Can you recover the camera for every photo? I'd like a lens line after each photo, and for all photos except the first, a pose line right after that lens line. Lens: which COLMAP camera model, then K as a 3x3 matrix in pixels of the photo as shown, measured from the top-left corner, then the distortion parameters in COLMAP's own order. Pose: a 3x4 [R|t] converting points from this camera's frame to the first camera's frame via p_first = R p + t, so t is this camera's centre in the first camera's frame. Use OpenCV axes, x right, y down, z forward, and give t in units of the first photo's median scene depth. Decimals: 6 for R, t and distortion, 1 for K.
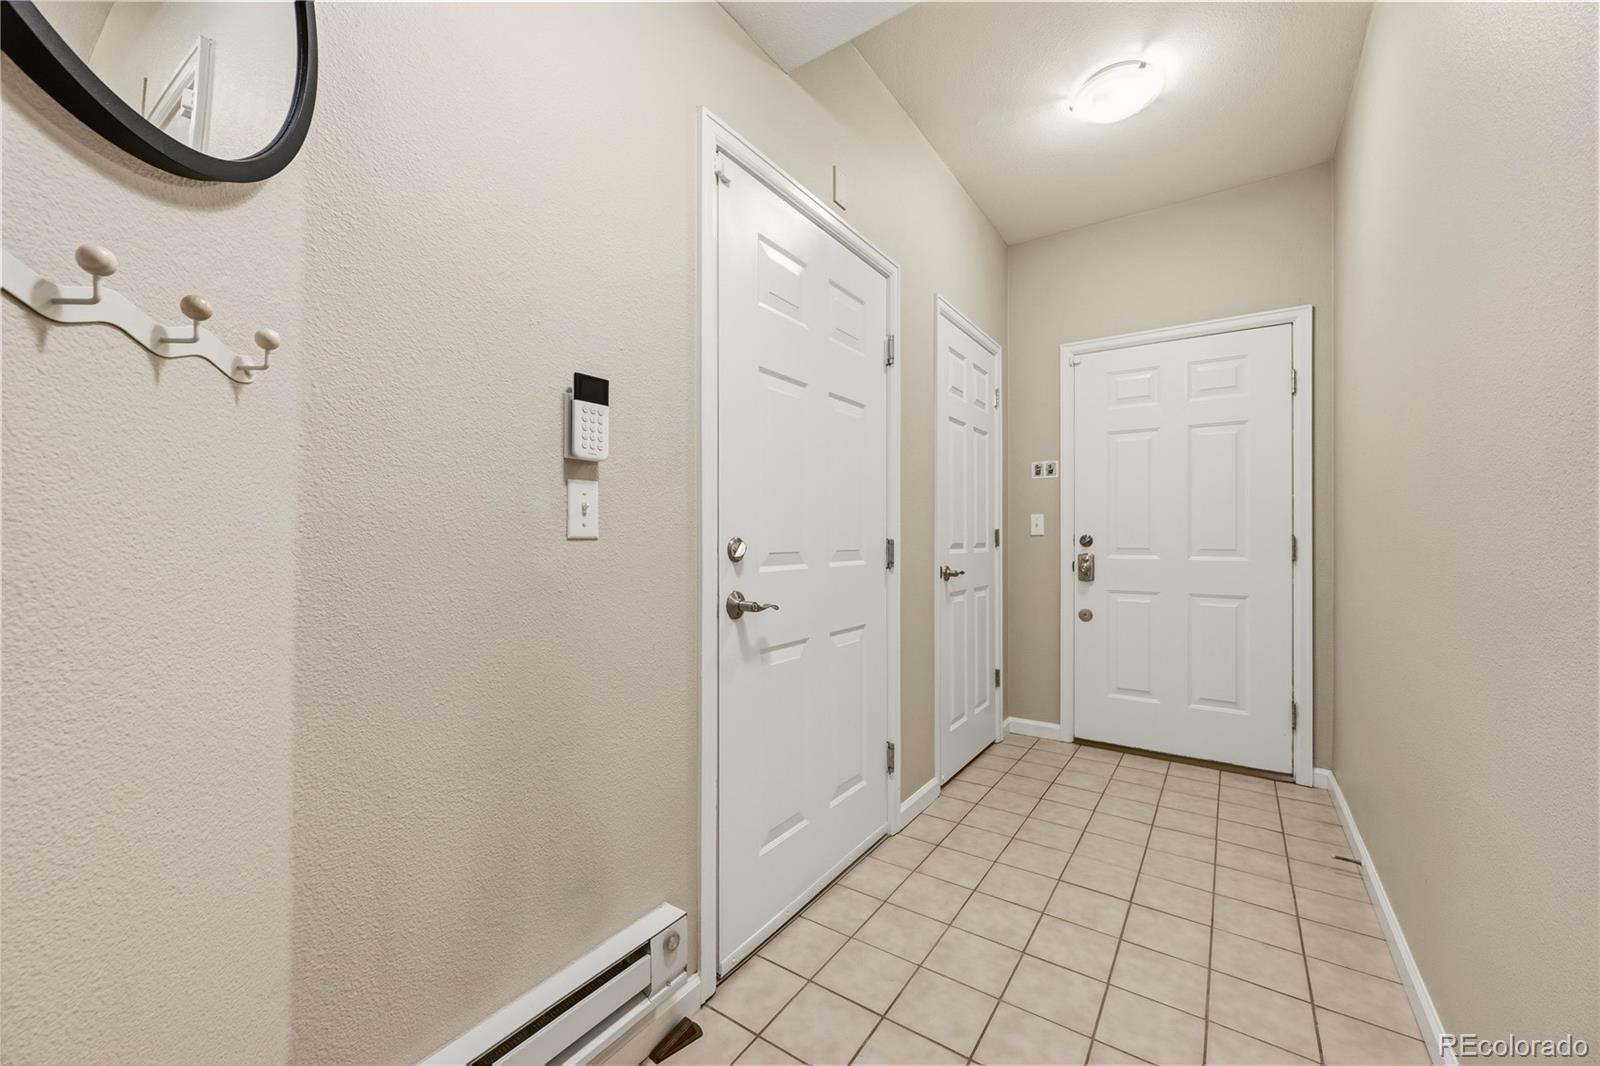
lens RADIAL K [[627.1, 0, 799.2], [0, 627.1, 528.0], [0, 0, 1]] dist [-0.002661, -0.001037]
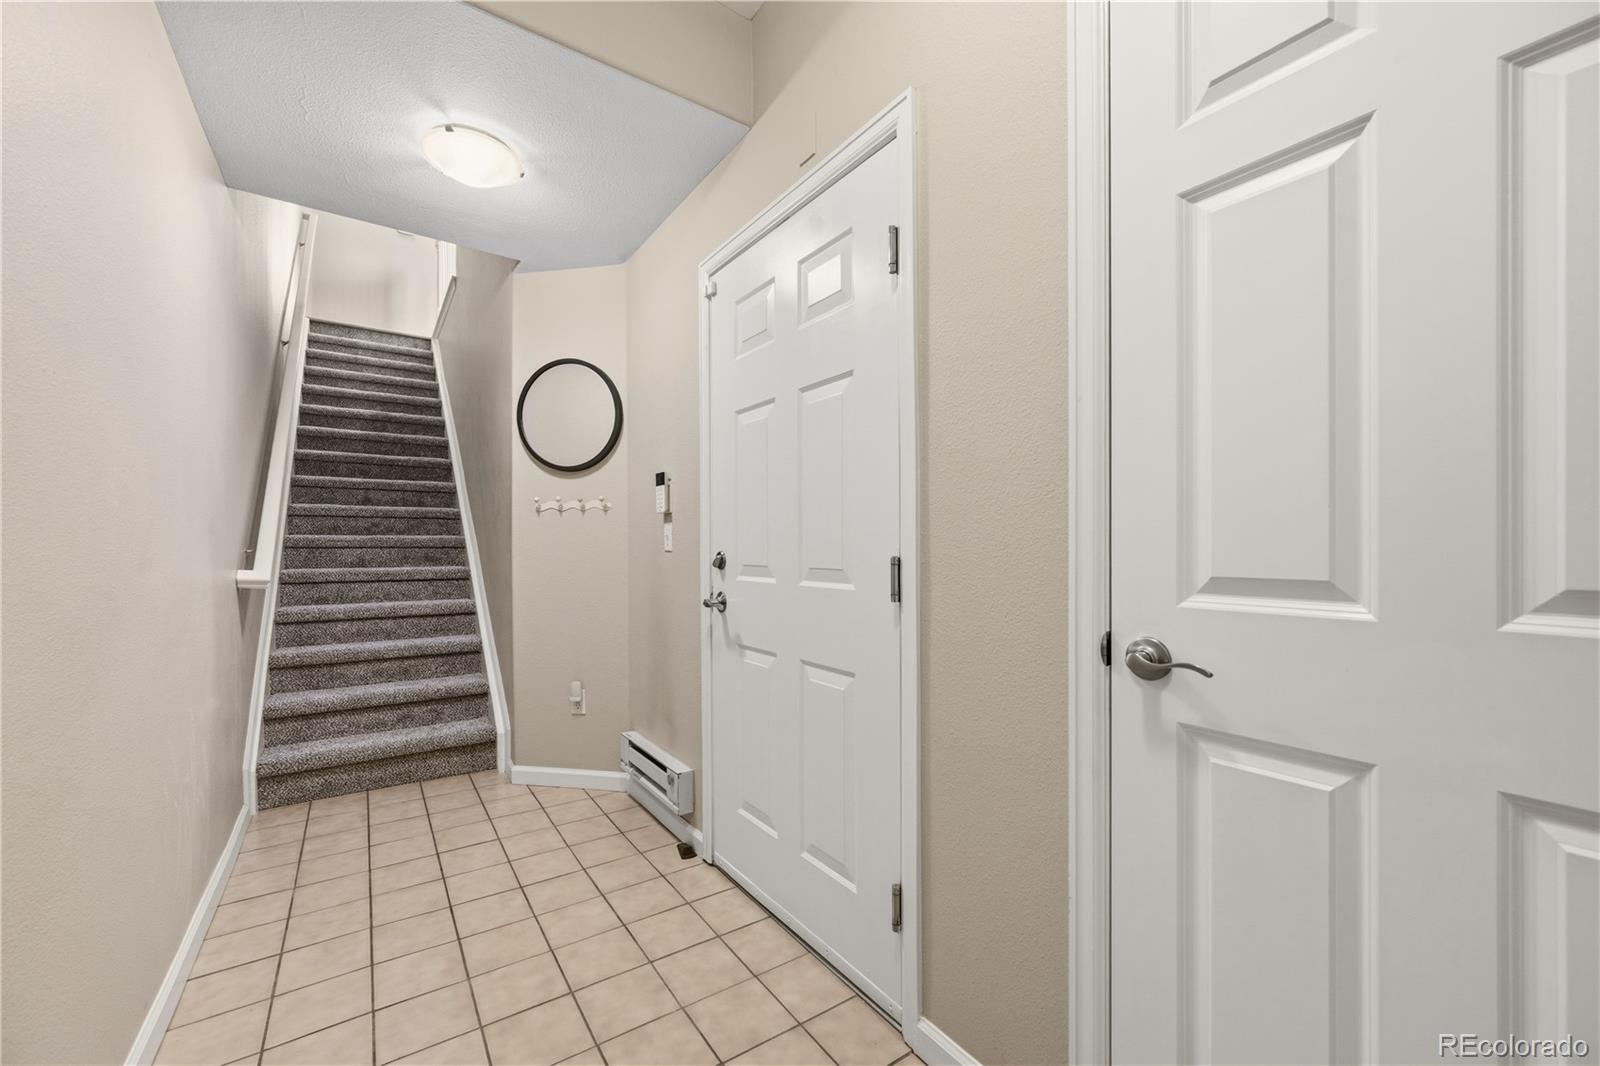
lens RADIAL K [[627.1, 0, 796.0], [0, 627.1, 549.0], [0, 0, 1]] dist [-0.002661, -0.001037]
pose [[-0.354183, 0.003388, -0.935170, 1.008940], [0.014414, 0.999894, -0.001836, 0.014115], [0.935065, -0.014130, -0.354195, 1.498792]]
